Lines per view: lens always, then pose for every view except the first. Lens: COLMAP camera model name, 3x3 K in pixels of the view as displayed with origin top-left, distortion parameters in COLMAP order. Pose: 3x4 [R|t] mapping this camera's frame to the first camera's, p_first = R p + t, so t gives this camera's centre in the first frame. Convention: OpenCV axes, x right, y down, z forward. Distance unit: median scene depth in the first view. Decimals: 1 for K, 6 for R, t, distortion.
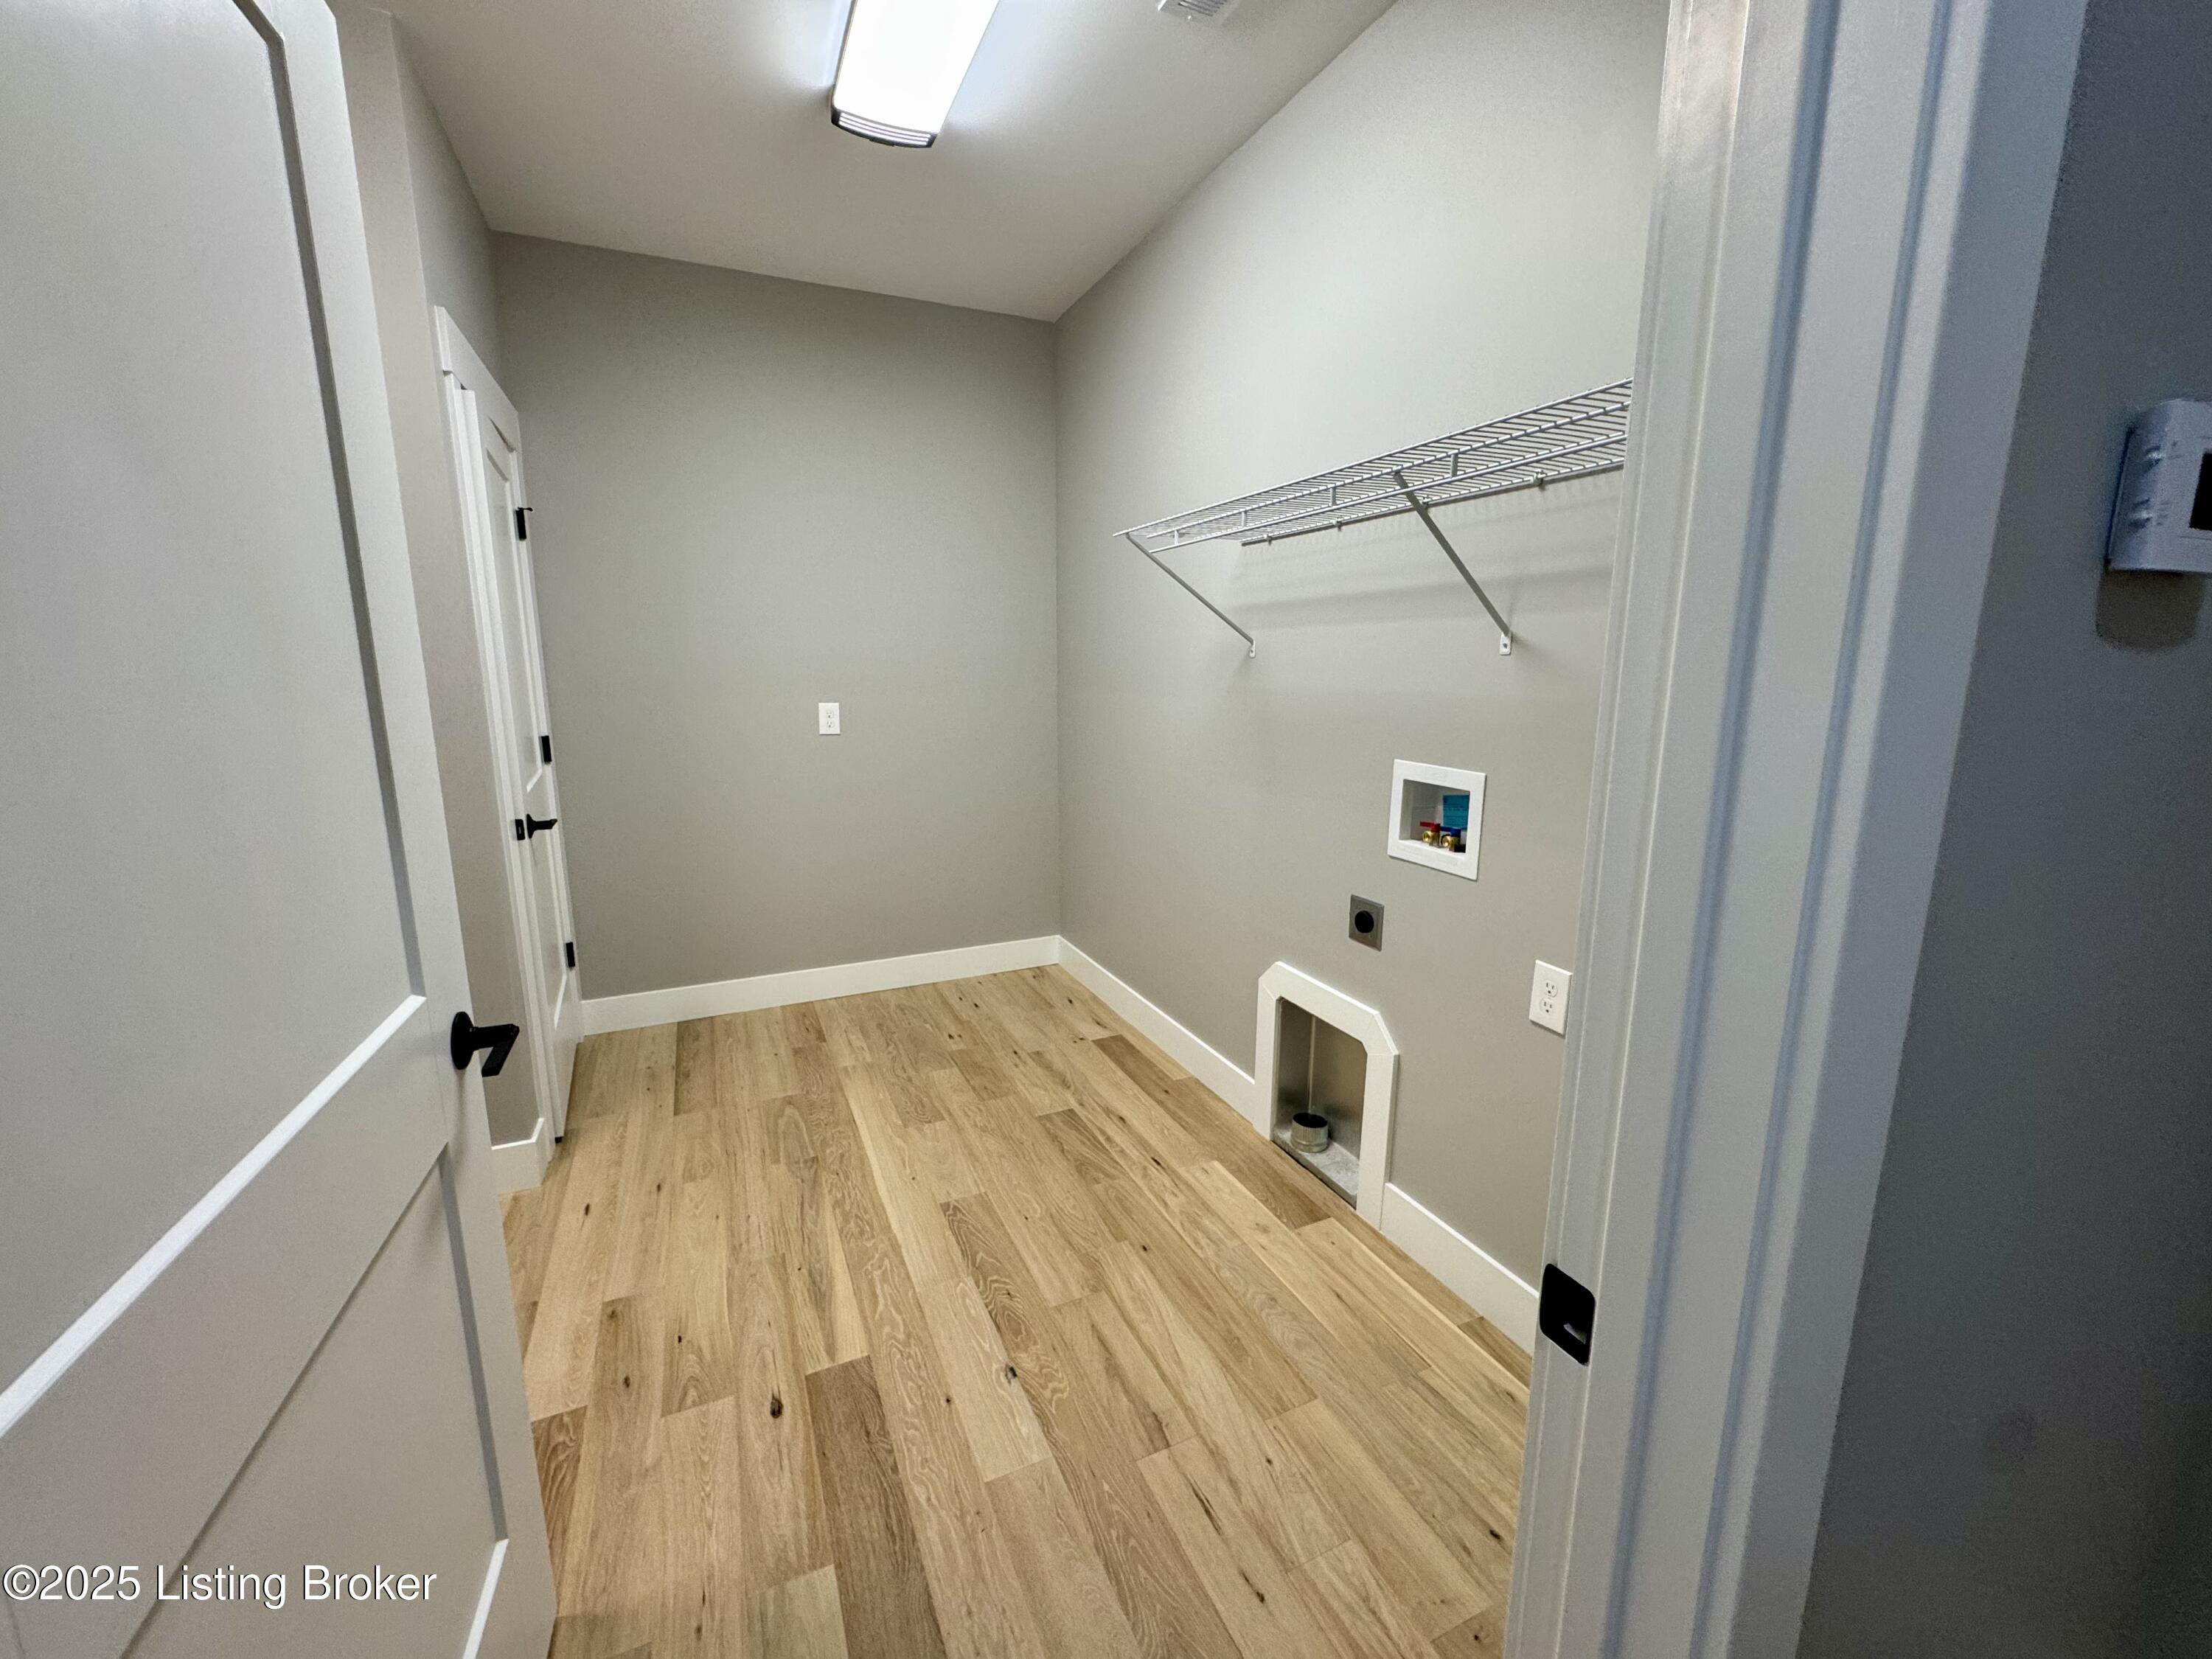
lens RADIAL K [[878.6, 0, 1101.0], [0, 878.6, 825.2], [0, 0, 1]] dist [-0.003174, 0.000514]
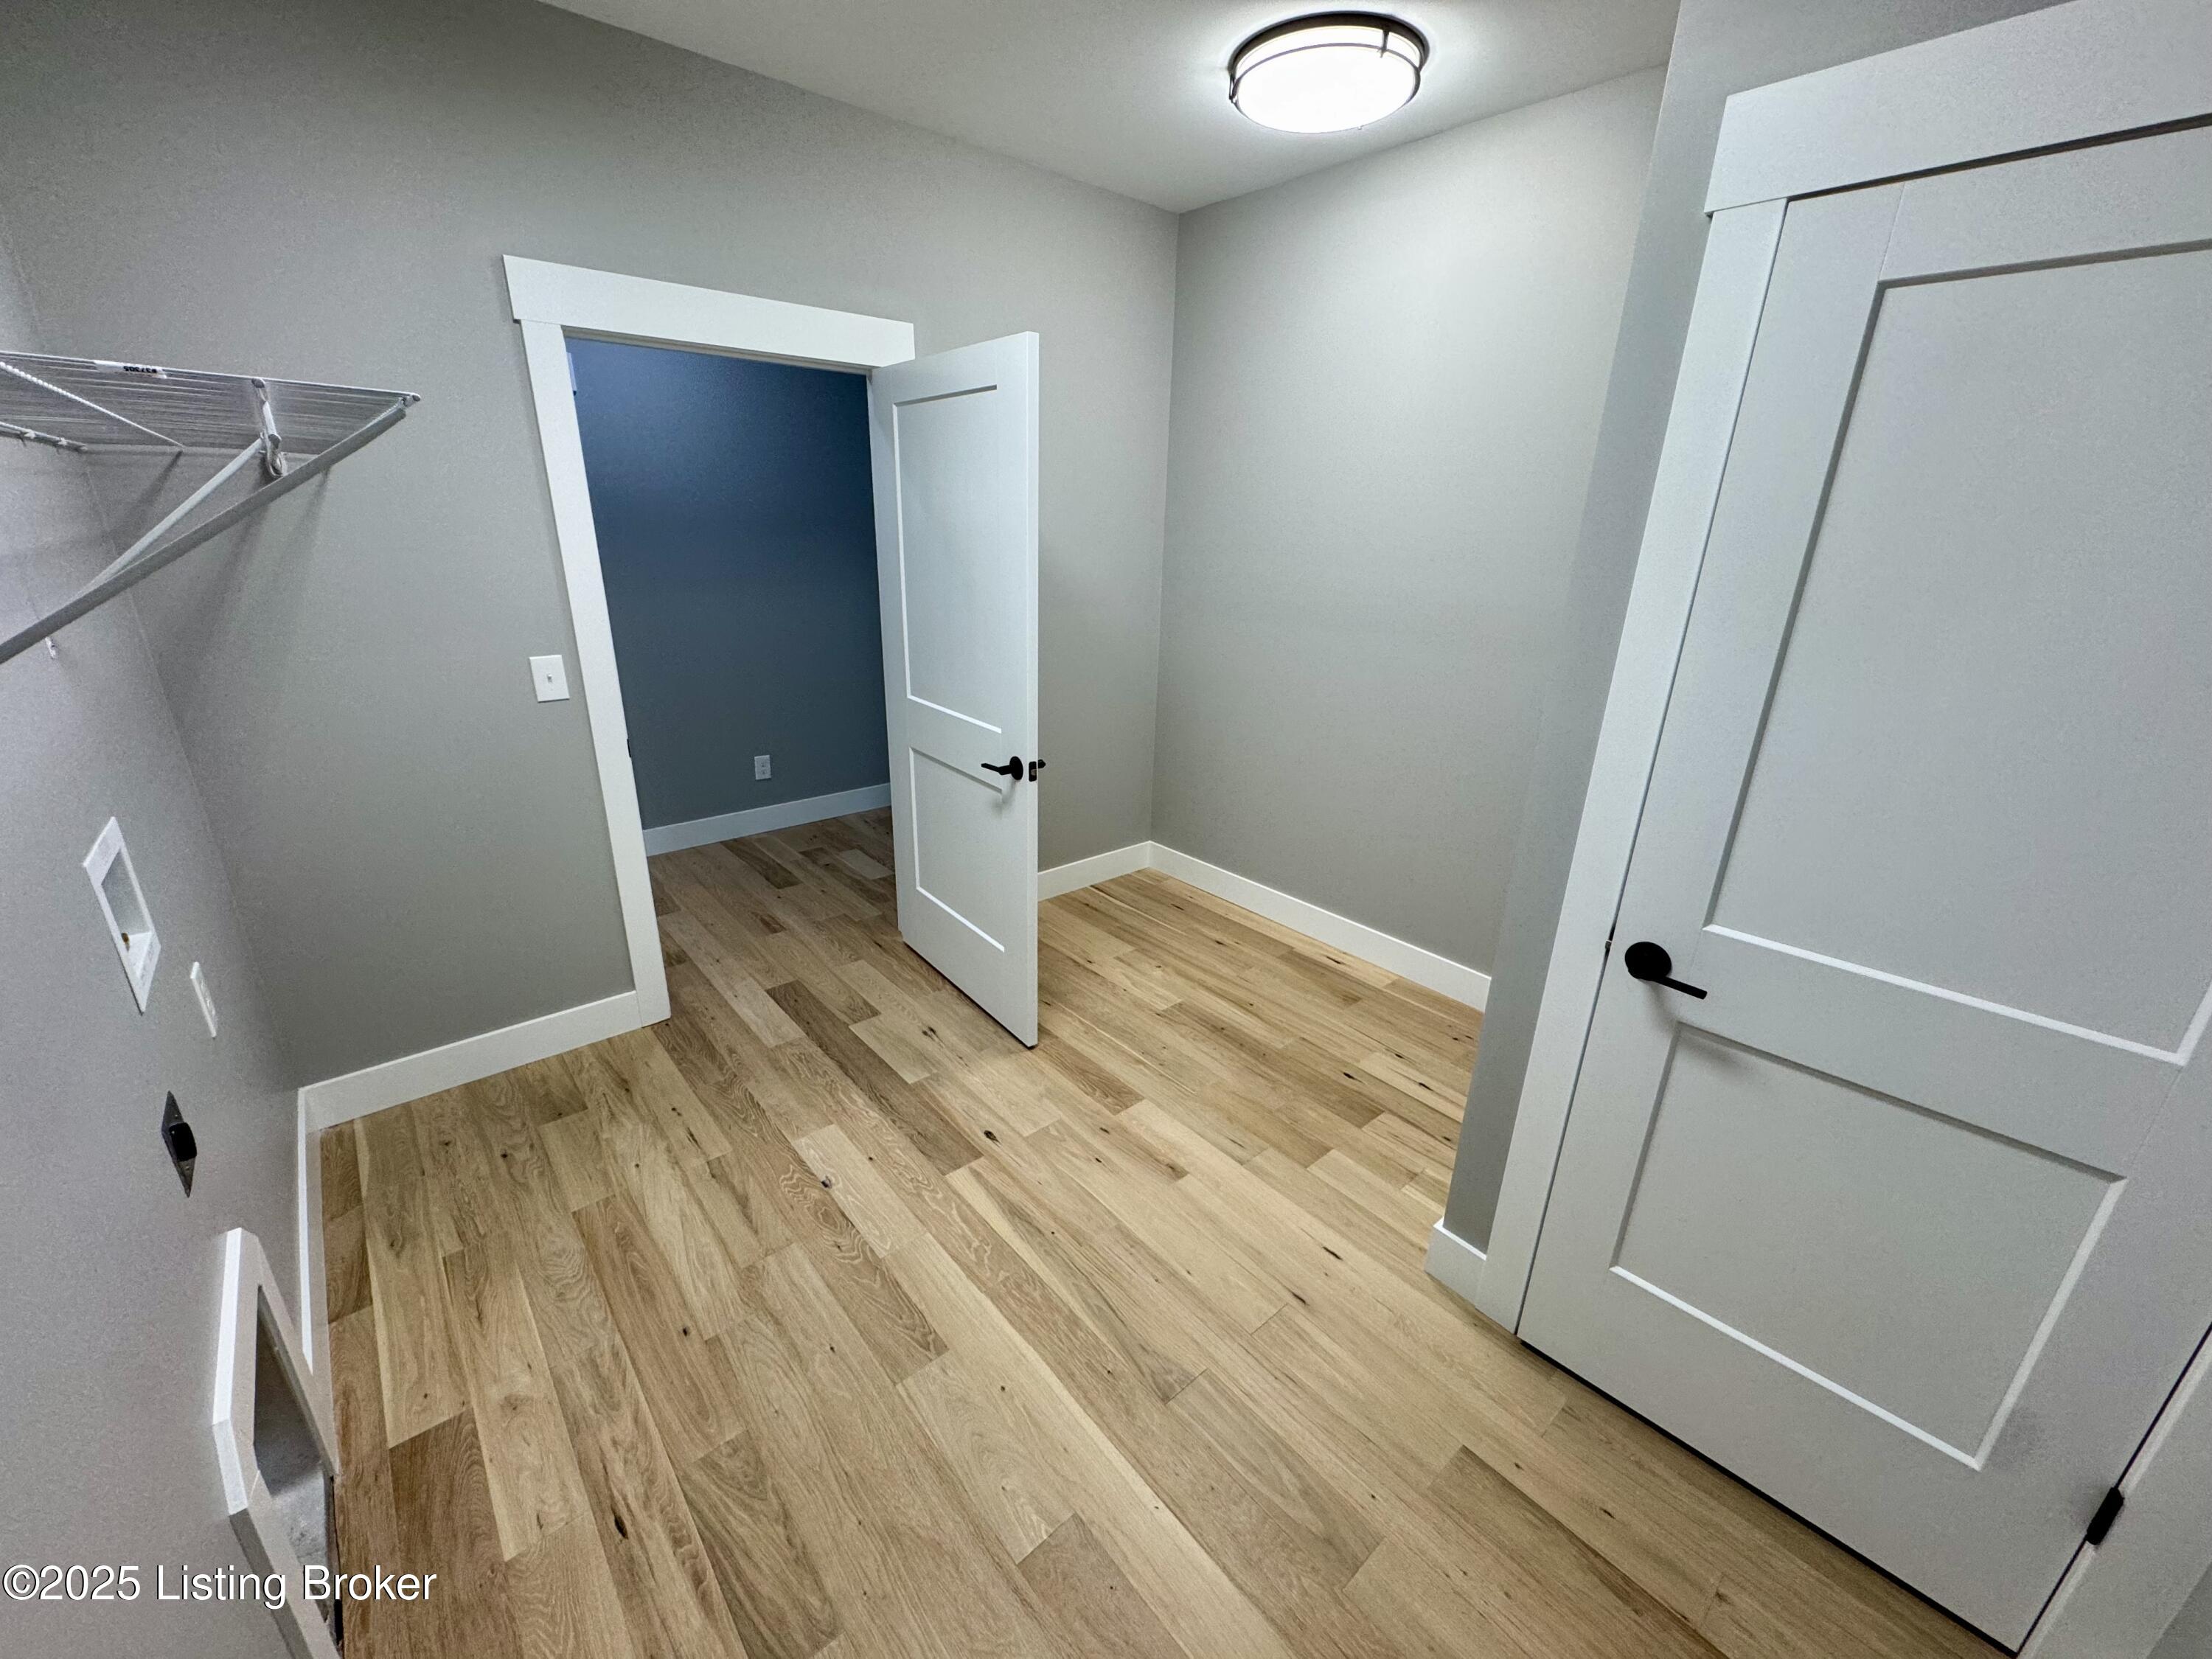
lens RADIAL K [[878.6, 0, 1101.0], [0, 878.6, 825.2], [0, 0, 1]] dist [-0.003174, 0.000514]
pose [[-0.959118, 0.073210, -0.273374, -0.155740], [-0.074804, 0.866028, 0.494367, -0.447959], [0.272942, 0.494606, -0.825147, 1.703414]]
